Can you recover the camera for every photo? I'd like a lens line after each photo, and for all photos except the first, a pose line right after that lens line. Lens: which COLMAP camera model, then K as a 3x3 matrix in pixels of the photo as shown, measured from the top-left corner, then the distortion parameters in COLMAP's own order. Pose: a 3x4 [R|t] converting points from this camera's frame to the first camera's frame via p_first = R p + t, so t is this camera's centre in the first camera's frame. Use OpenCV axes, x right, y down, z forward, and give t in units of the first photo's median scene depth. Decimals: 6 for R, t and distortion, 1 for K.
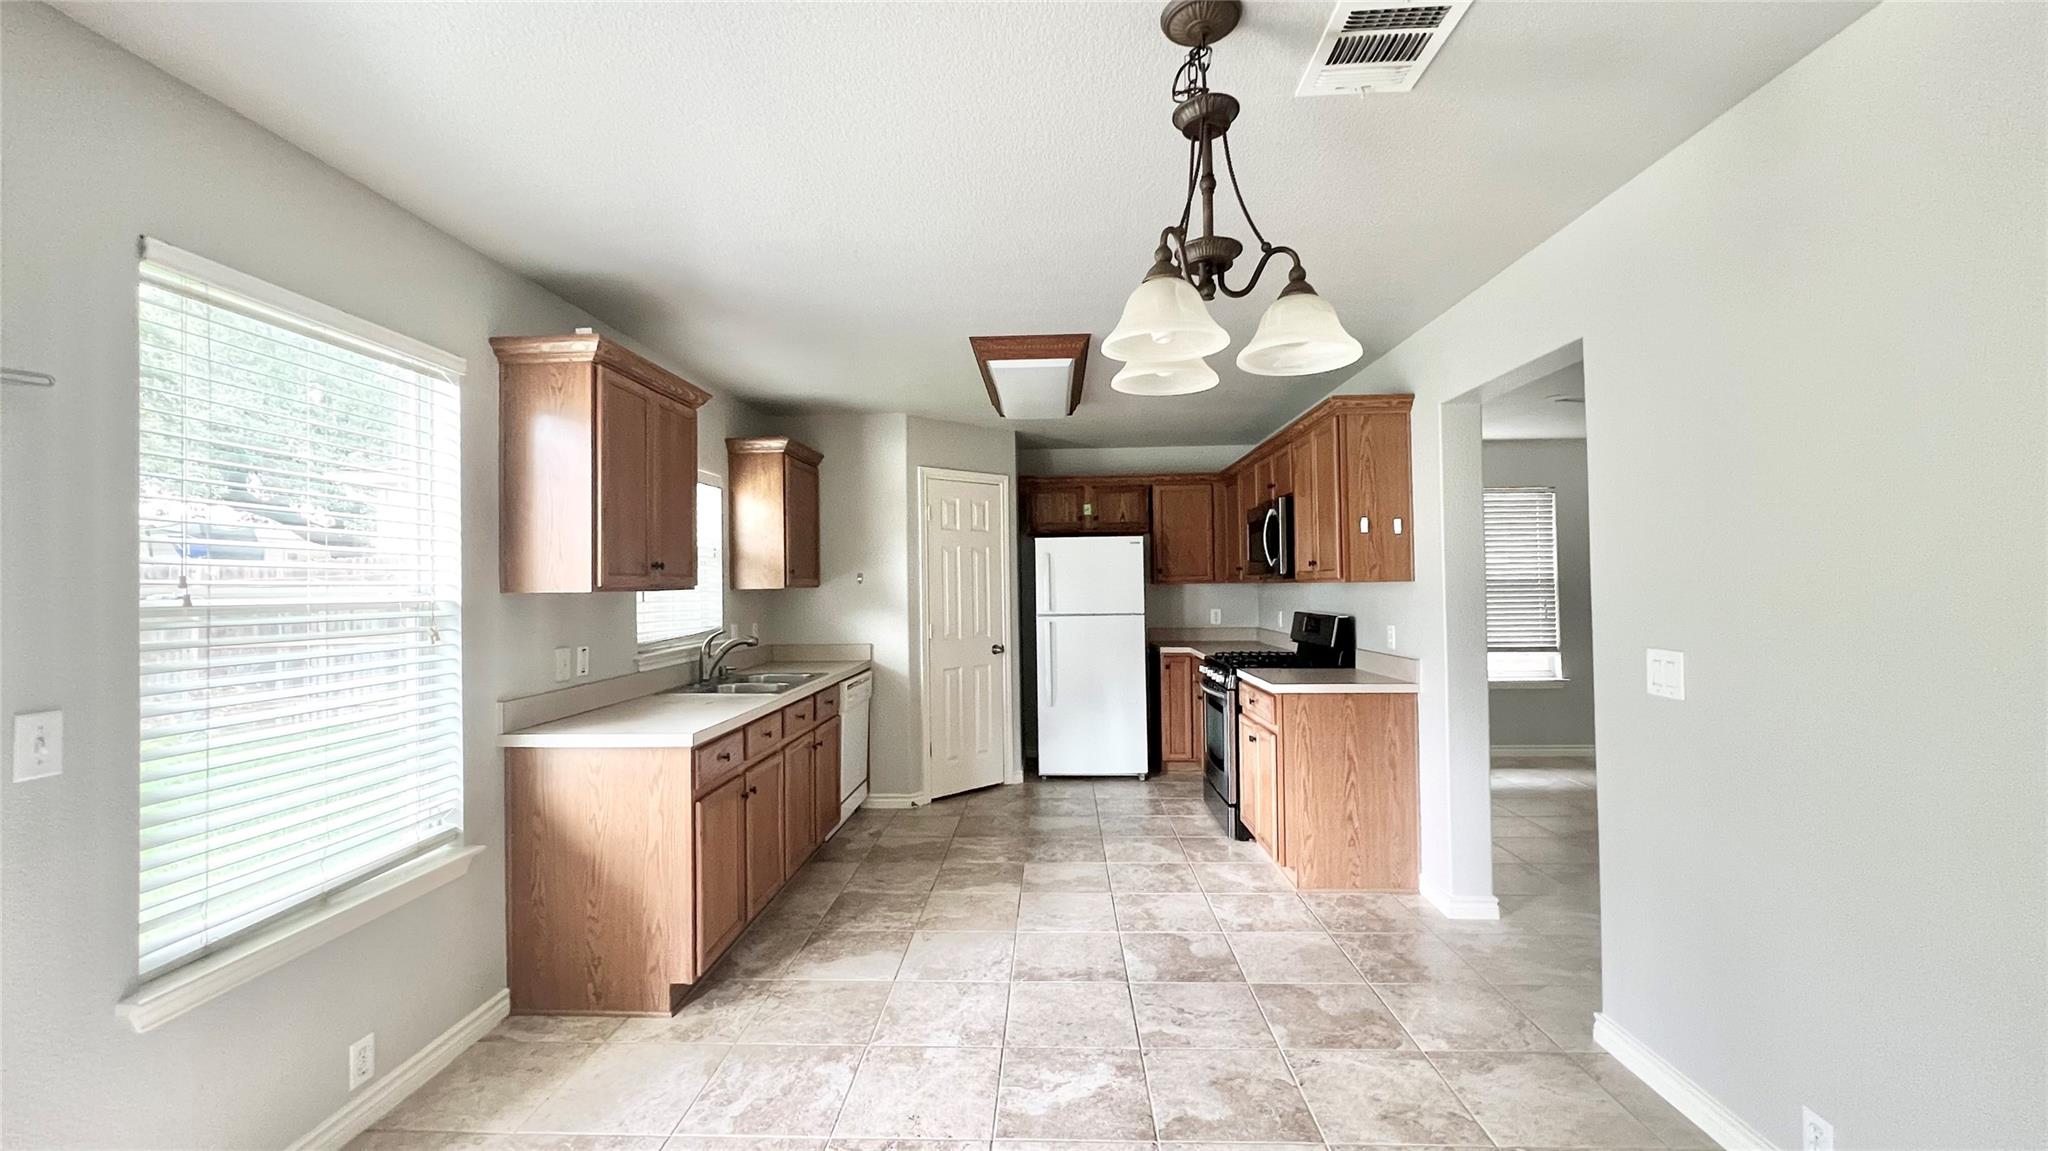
lens RADIAL K [[820.8, 0, 1024.0], [0, 820.8, 575.5], [0, 0, 1]] dist [0.000122, 0.000111]
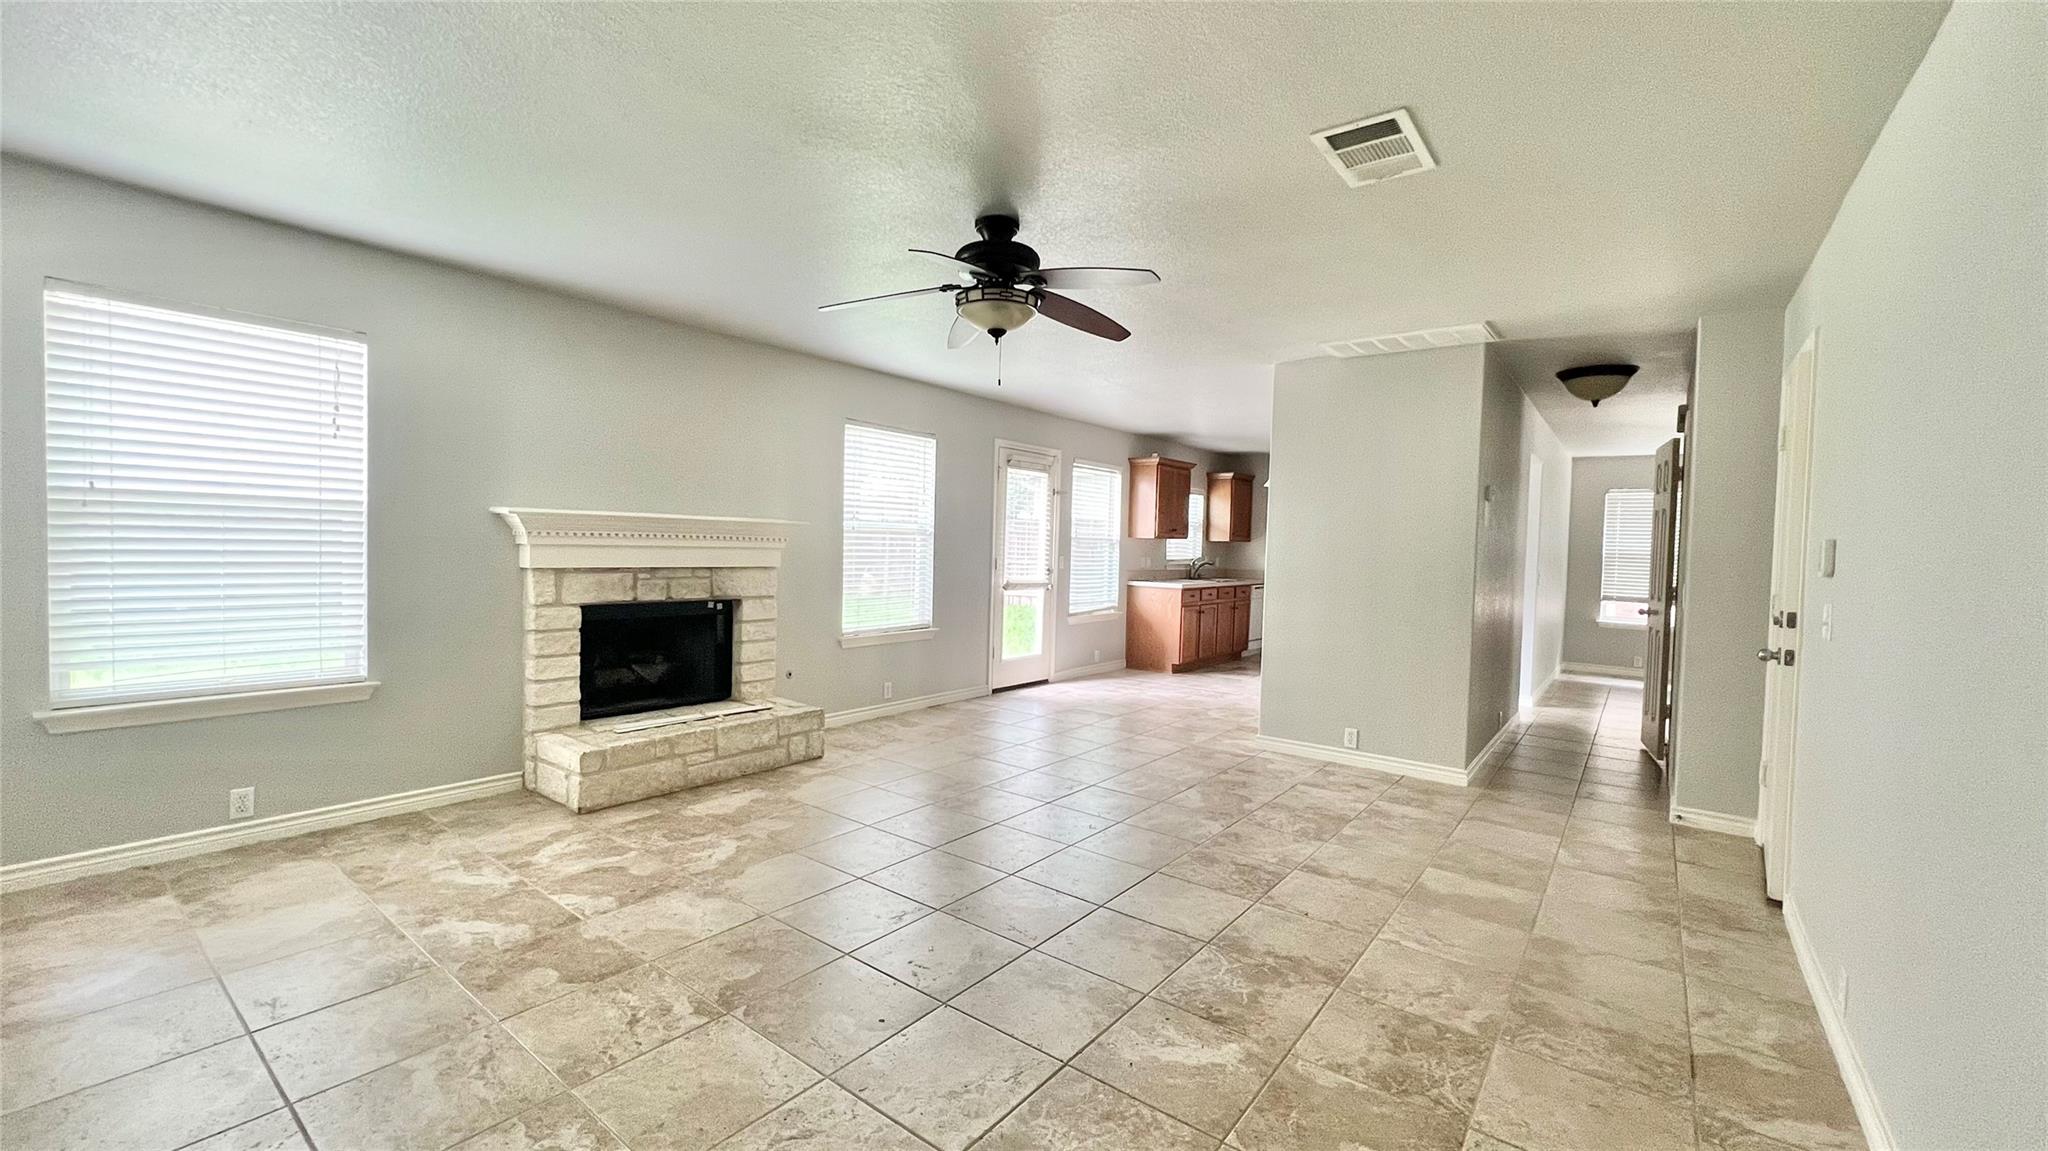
lens RADIAL K [[820.8, 0, 1024.0], [0, 820.8, 575.5], [0, 0, 1]] dist [0.000122, 0.000111]
pose [[0.814012, 0.058910, -0.577853, 0.835224], [-0.032709, 0.997914, 0.055656, 0.005861], [0.579927, -0.026404, 0.814241, -1.728477]]
